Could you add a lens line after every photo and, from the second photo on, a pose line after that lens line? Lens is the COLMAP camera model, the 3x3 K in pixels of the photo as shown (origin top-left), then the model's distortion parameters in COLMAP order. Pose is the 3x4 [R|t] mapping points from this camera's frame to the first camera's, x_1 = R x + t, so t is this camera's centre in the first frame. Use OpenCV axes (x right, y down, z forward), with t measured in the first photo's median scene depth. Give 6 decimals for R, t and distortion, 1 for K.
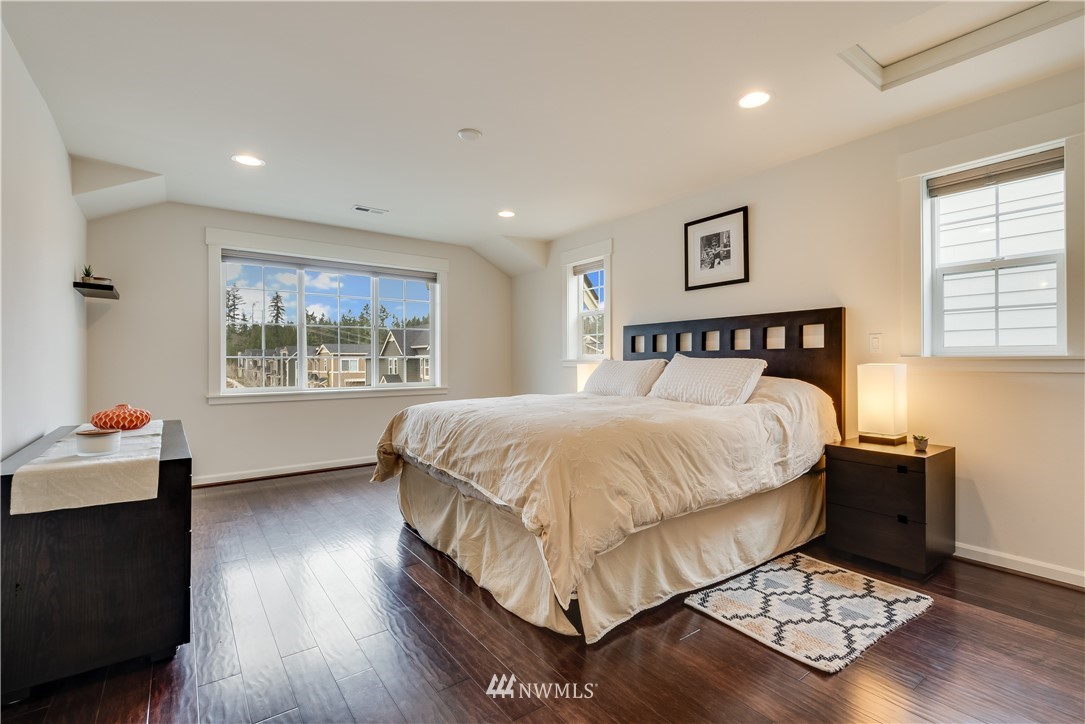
lens RADIAL K [[496.5, 0, 543.0], [0, 496.5, 371.3], [0, 0, 1]] dist [0.004869, -0.000460]
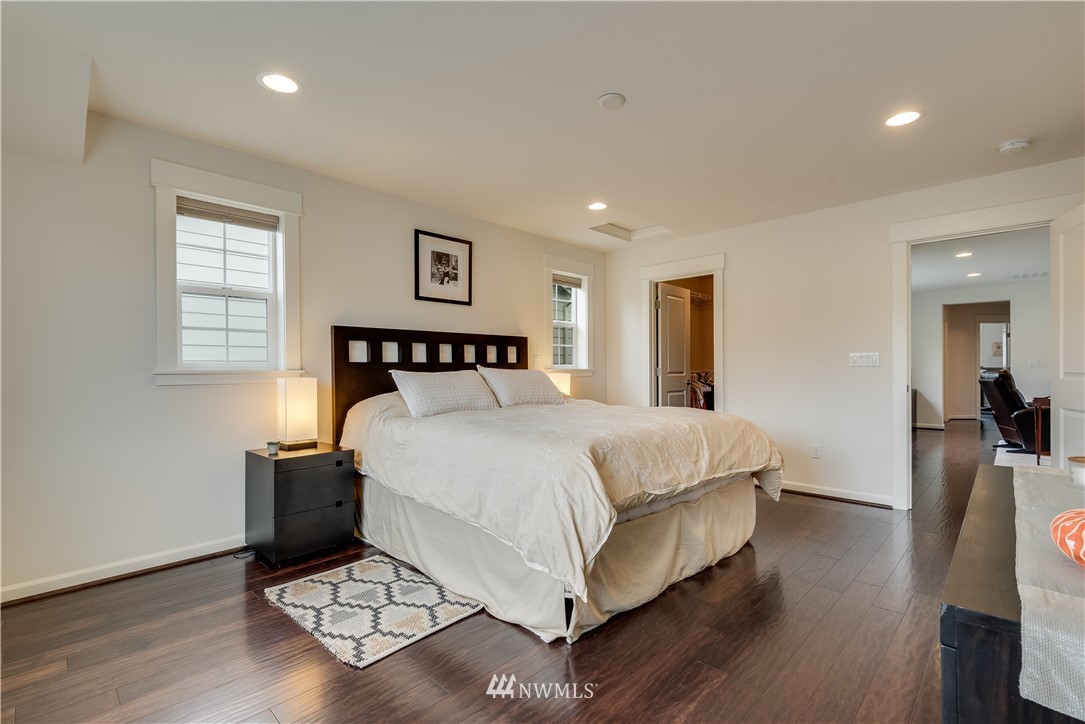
lens RADIAL K [[492.4, 0, 542.3], [0, 492.4, 374.5], [0, 0, 1]] dist [-0.002372, -0.000658]
pose [[-0.165237, -0.000403, 0.986254, -0.726334], [0.025761, 0.999657, 0.004725, -0.015510], [-0.985917, 0.026188, -0.165170, 0.965249]]
